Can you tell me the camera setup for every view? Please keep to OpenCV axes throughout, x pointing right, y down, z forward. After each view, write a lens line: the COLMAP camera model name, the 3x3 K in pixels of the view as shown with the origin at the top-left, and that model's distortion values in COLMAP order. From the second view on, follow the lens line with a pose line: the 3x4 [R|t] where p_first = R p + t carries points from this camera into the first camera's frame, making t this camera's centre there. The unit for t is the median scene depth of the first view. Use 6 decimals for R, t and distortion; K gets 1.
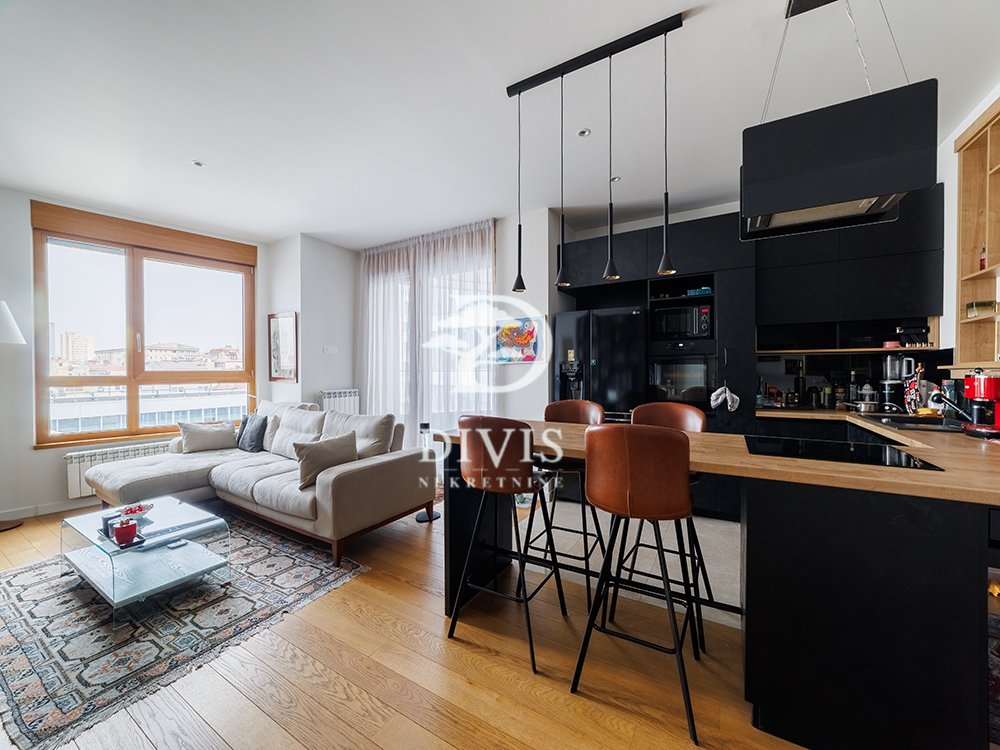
lens RADIAL K [[386.1, 0, 503.9], [0, 386.1, 375.0], [0, 0, 1]] dist [-0.016687, 0.007327]
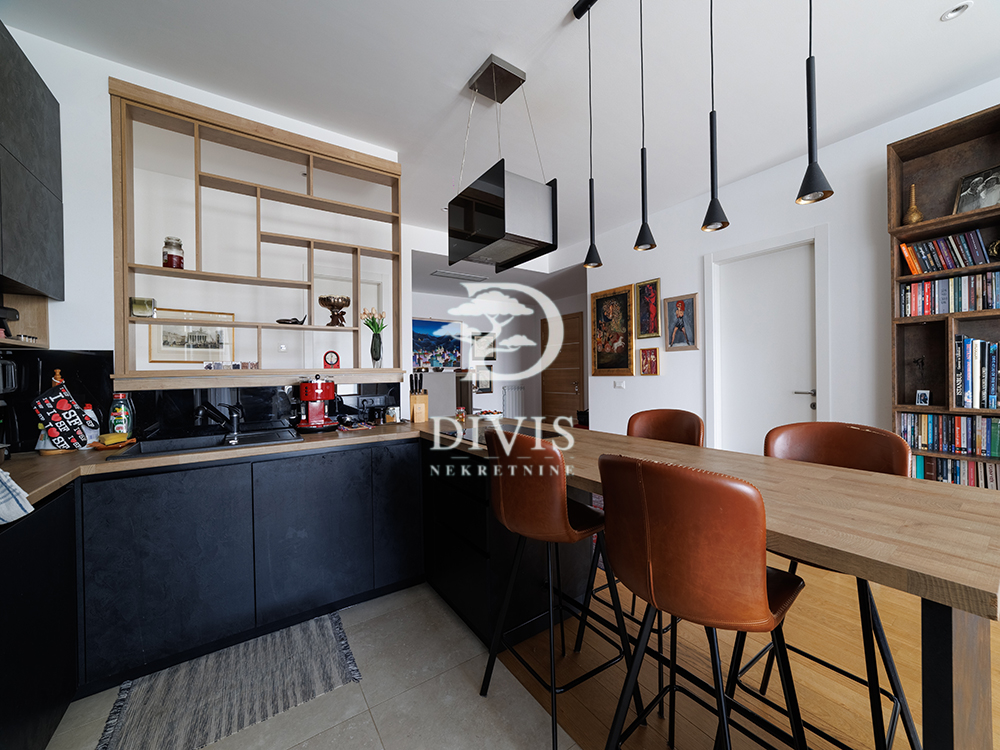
lens RADIAL K [[386.1, 0, 505.2], [0, 386.1, 371.6], [0, 0, 1]] dist [-0.016687, 0.007327]
pose [[-0.911182, 0.020218, 0.411509, 0.118859], [0.024754, 0.999677, 0.005697, -0.011210], [-0.411261, 0.015378, -0.911388, 1.002227]]
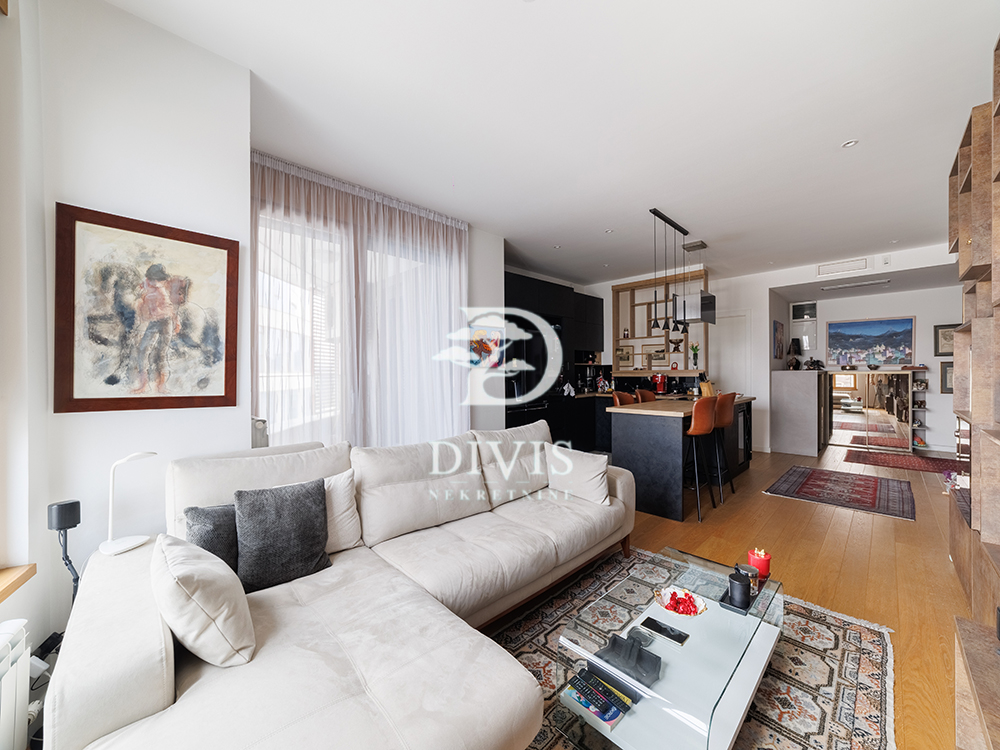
lens RADIAL K [[386.1, 0, 503.0], [0, 386.1, 377.4], [0, 0, 1]] dist [-0.016687, 0.007327]
pose [[0.248880, -0.011383, 0.968467, -1.145948], [0.018569, 0.999803, 0.006979, -0.013706], [-0.968356, 0.016246, 0.249043, 0.780831]]
